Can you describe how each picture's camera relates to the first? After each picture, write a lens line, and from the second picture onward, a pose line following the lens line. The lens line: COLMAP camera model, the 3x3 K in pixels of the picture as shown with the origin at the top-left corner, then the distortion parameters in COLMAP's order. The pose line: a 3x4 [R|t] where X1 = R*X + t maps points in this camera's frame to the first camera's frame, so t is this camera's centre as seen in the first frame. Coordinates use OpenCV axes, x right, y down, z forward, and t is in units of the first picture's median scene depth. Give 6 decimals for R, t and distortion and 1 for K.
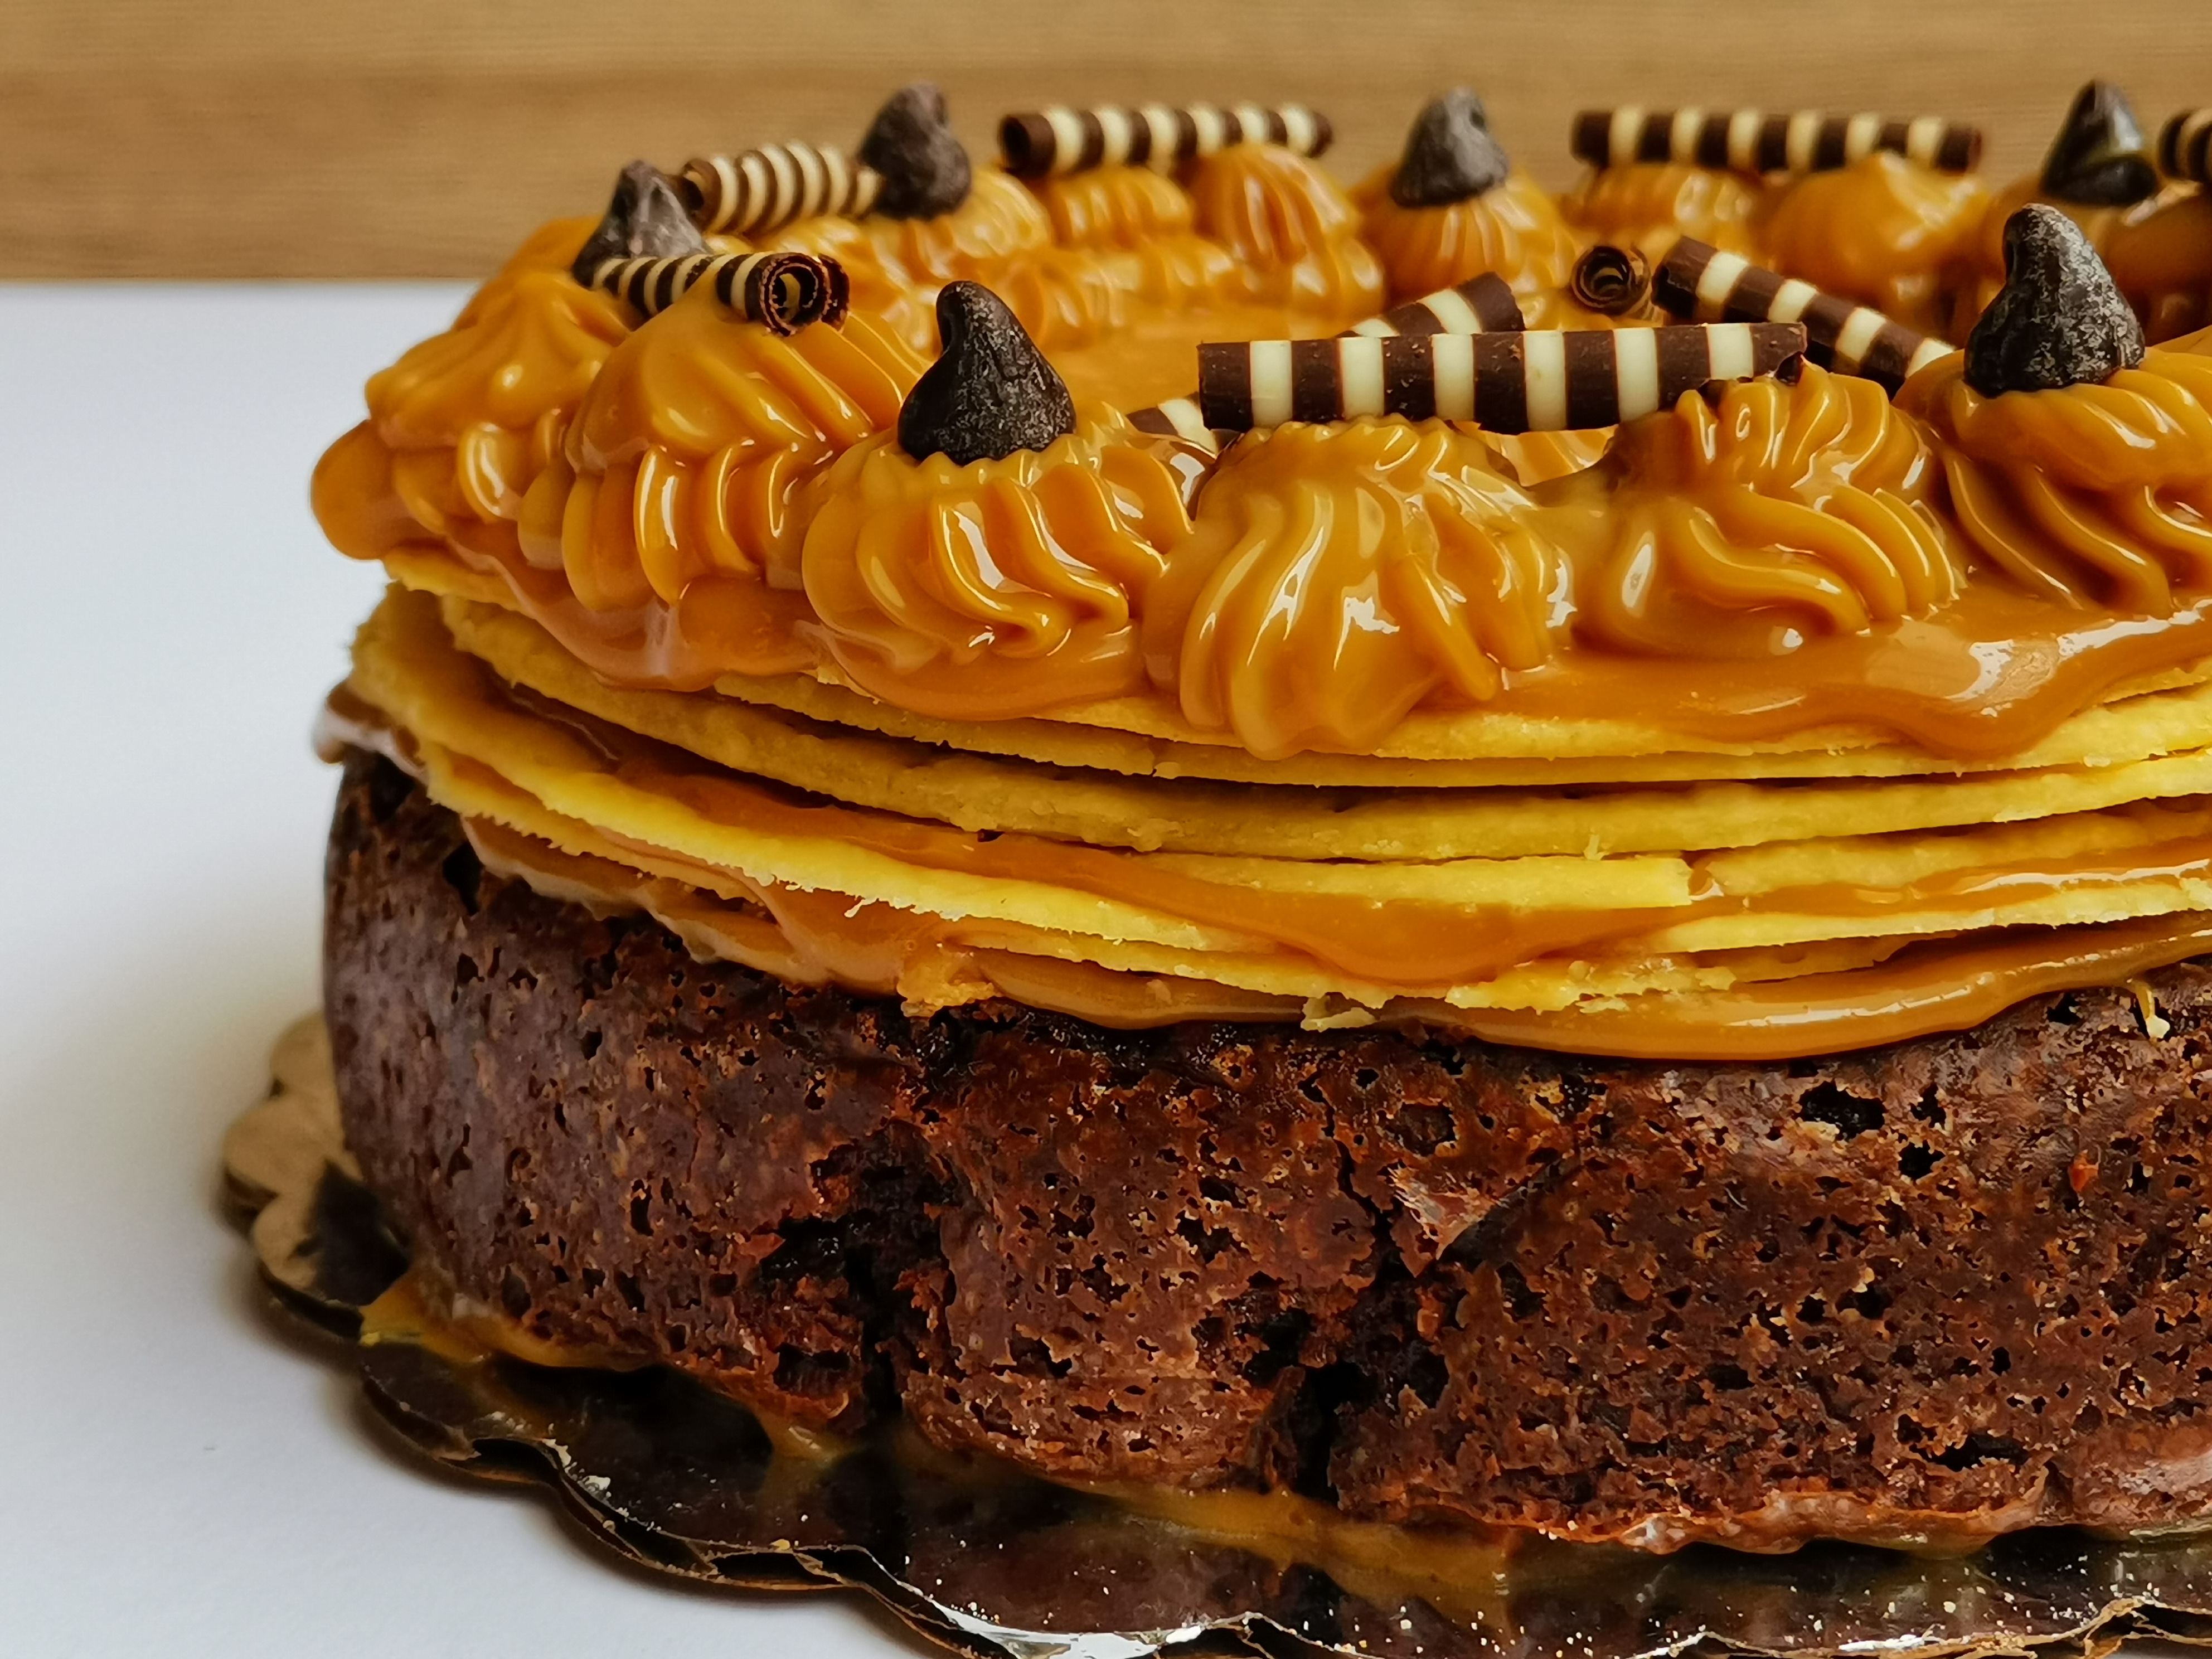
lens RADIAL K [[3569.8, 0, 1106.0], [0, 3569.8, 829.5], [0, 0, 1]] dist [0.022744, -0.059856]
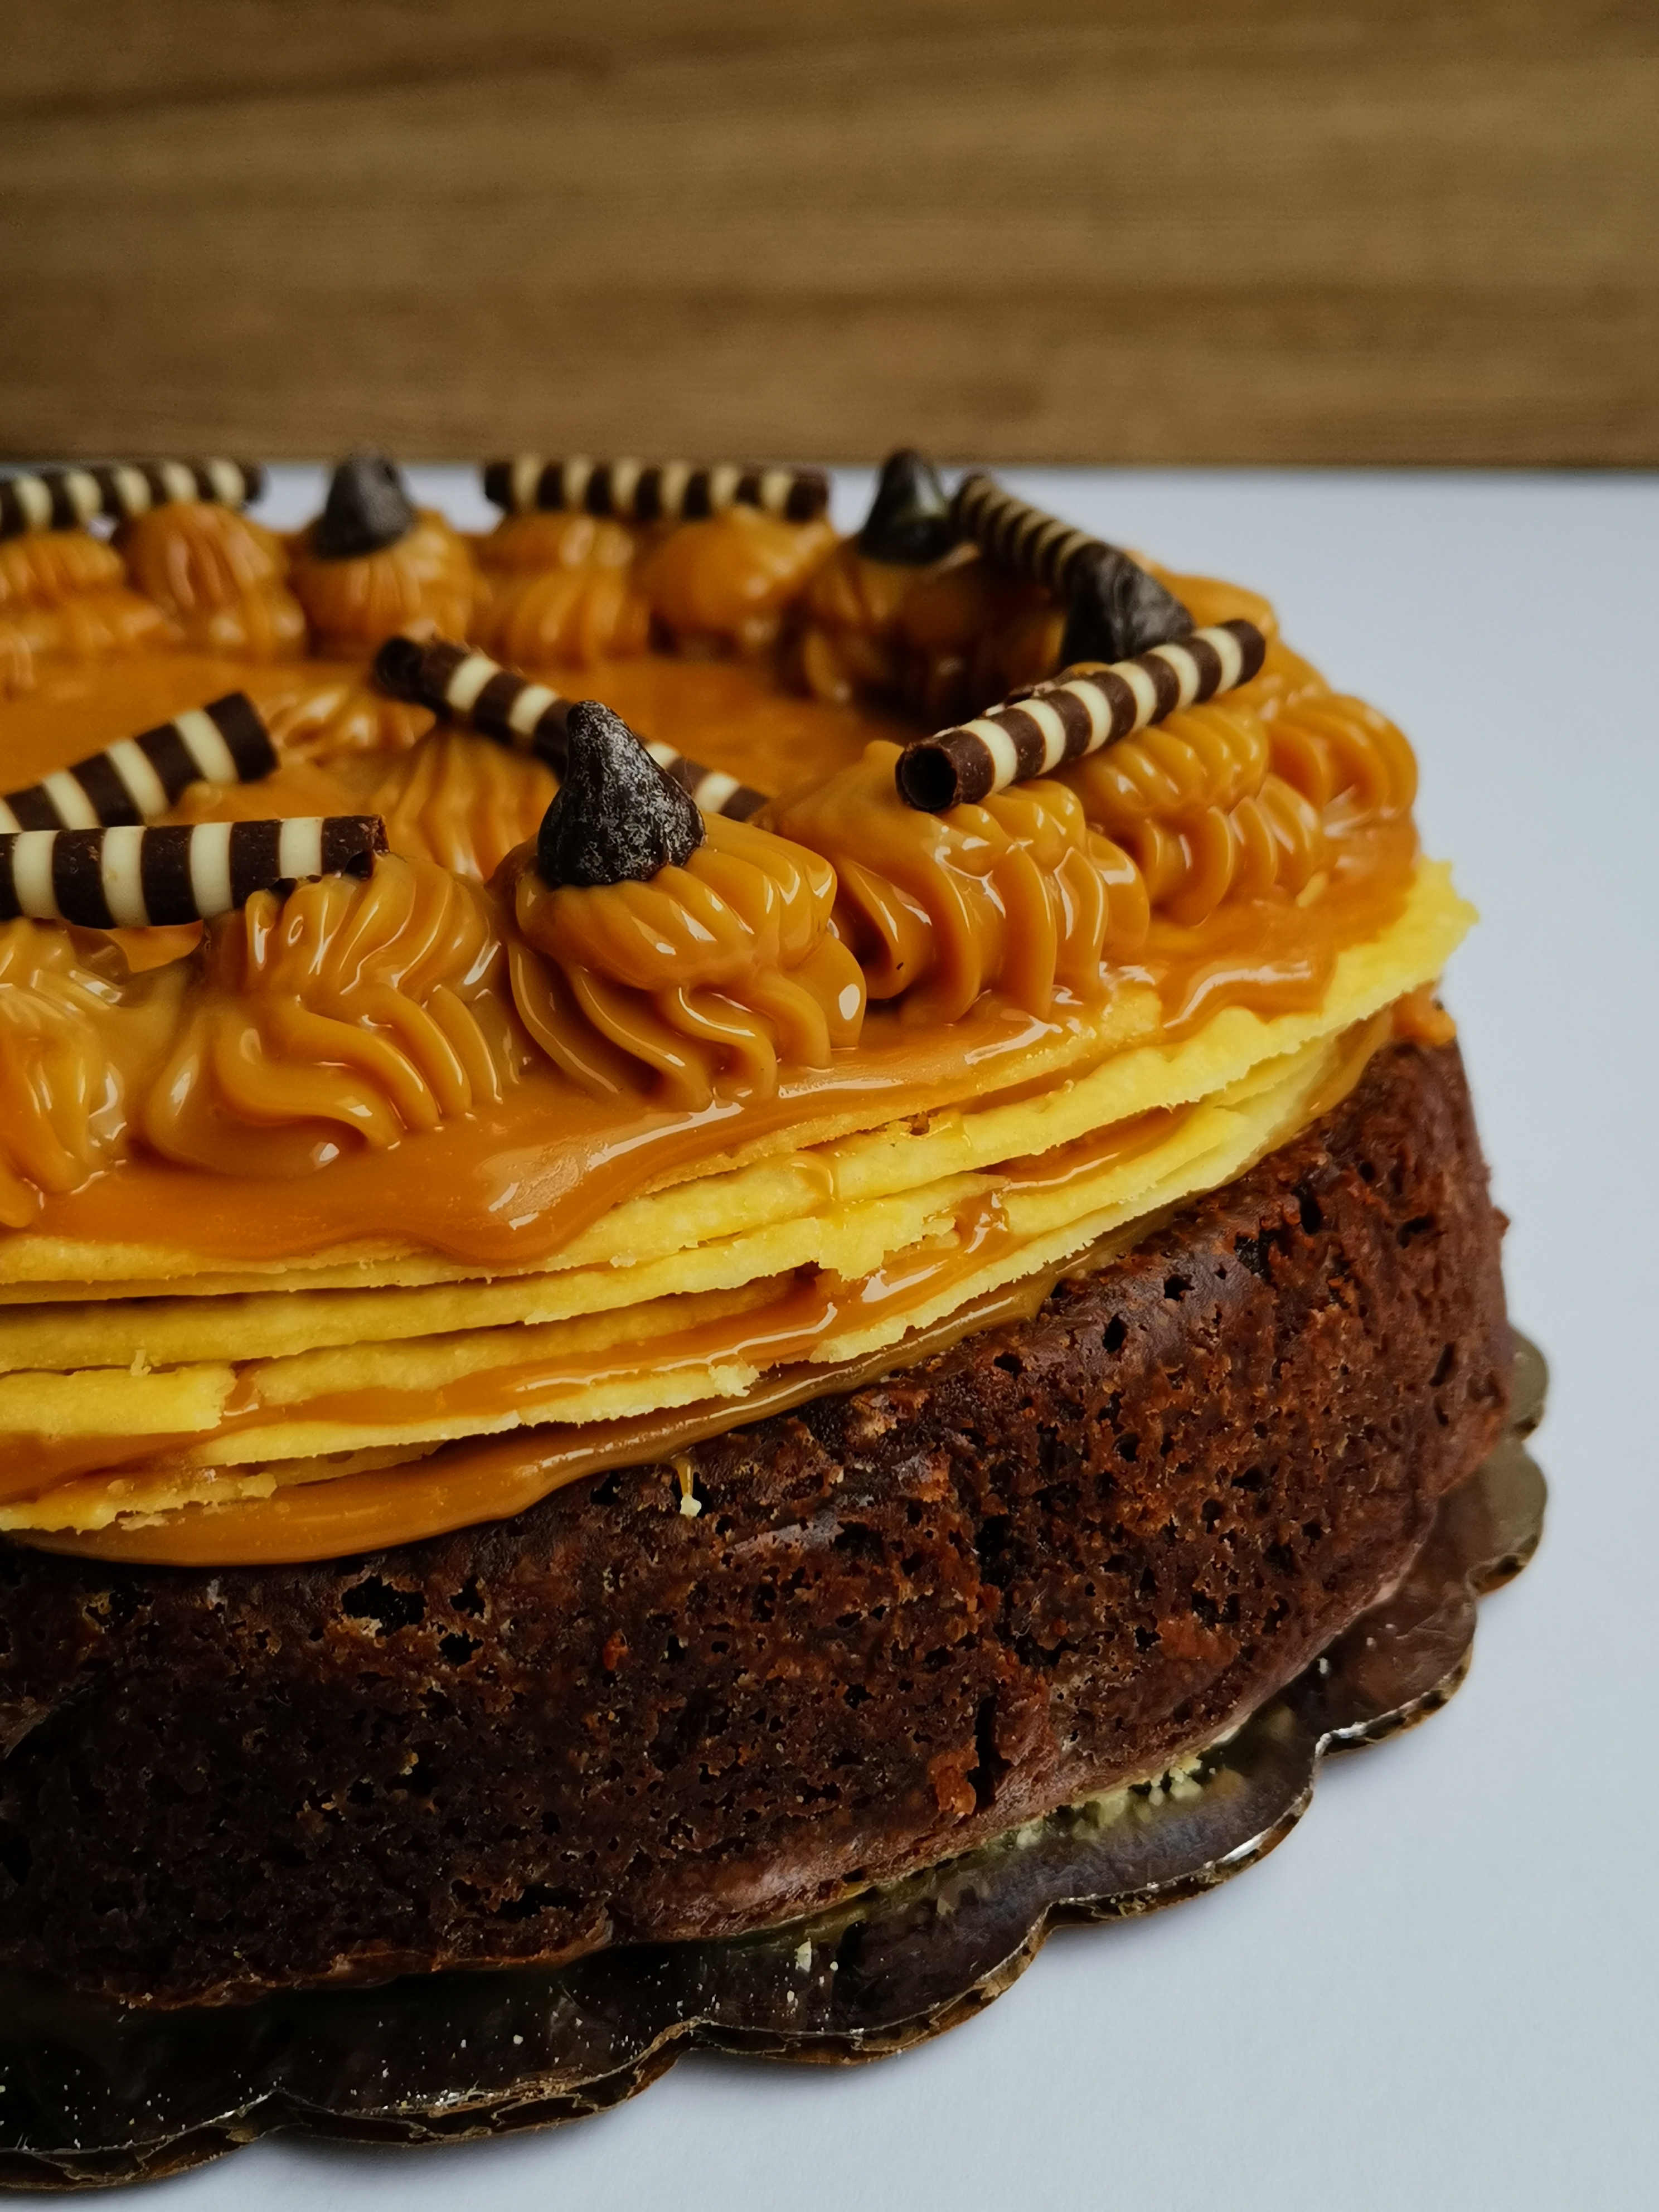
lens RADIAL K [[2645.8, 0, 829.5], [0, 2645.8, 1106.0], [0, 0, 1]] dist [0.074540, -0.374377]
pose [[0.996582, -0.035405, 0.074644, 0.281475], [0.026877, 0.993310, 0.112304, -0.149897], [-0.078121, -0.109914, 0.990866, 0.233695]]
